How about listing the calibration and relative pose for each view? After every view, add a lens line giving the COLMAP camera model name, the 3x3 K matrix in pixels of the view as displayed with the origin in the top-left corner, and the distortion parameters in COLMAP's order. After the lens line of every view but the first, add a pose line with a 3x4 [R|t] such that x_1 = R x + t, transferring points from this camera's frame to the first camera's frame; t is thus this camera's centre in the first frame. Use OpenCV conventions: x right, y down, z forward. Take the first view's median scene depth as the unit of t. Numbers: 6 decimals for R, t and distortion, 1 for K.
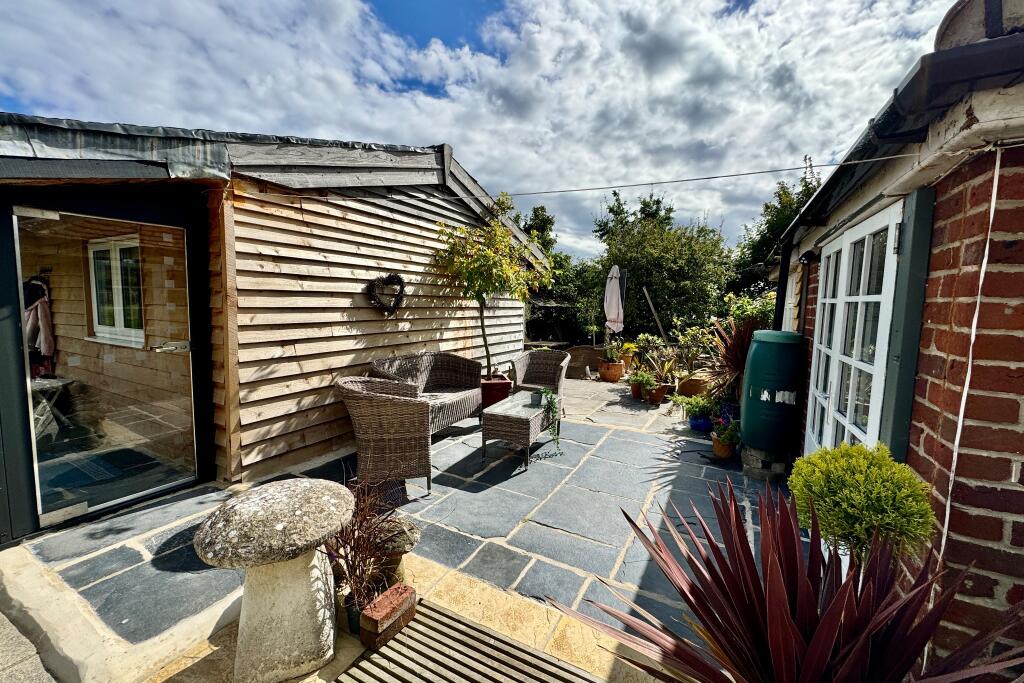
lens RADIAL K [[407.9, 0, 508.8], [0, 407.9, 344.5], [0, 0, 1]] dist [0.003109, -0.000700]
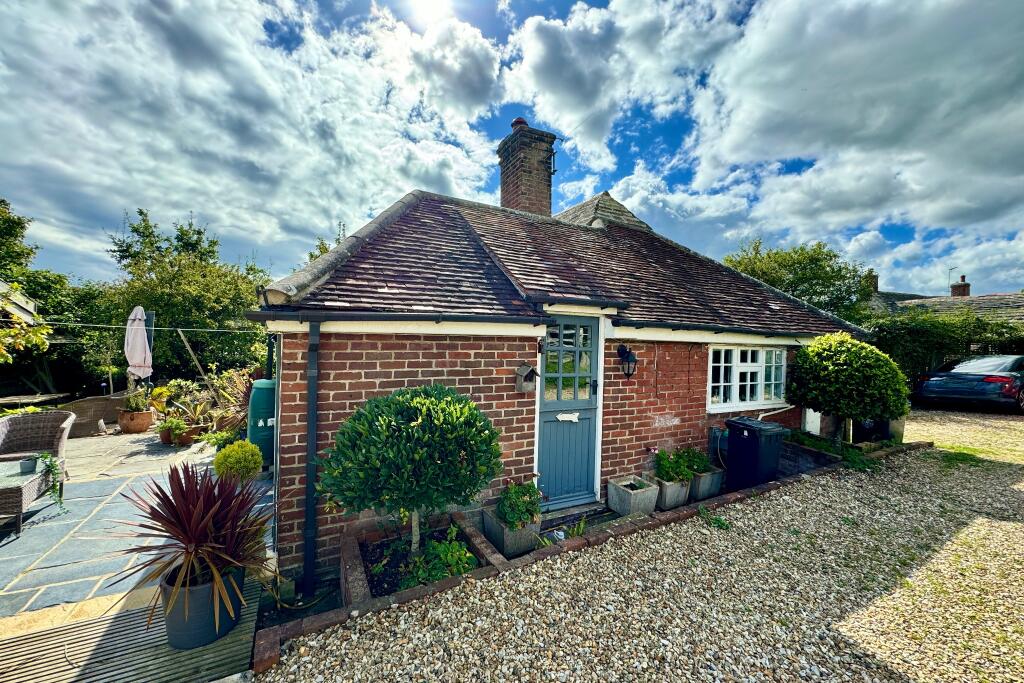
lens RADIAL K [[407.9, 0, 507.8], [0, 407.9, 355.2], [0, 0, 1]] dist [0.003109, -0.000700]
pose [[0.562755, -0.040812, 0.825616, -0.045665], [0.073987, 0.997259, -0.001134, -0.026239], [-0.823306, 0.061723, 0.564231, -0.291180]]
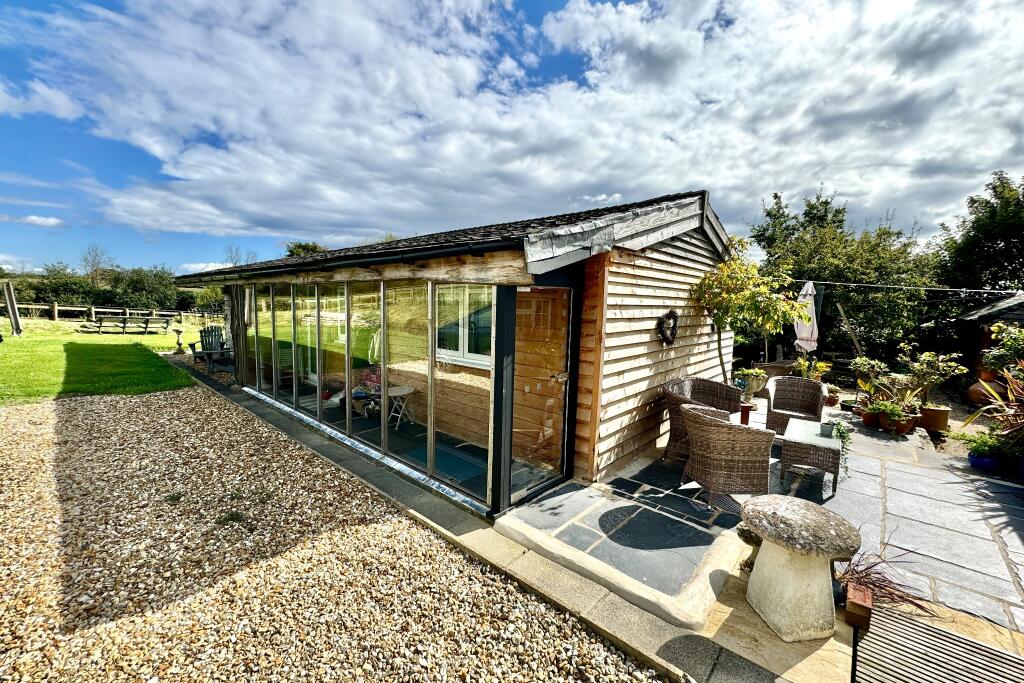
lens RADIAL K [[407.9, 0, 512.1], [0, 407.9, 343.6], [0, 0, 1]] dist [0.003109, -0.000700]
pose [[0.972777, 0.024275, -0.230467, -0.265884], [-0.025541, 0.999671, -0.002513, -0.037375], [0.230331, 0.008331, 0.973077, -0.133415]]
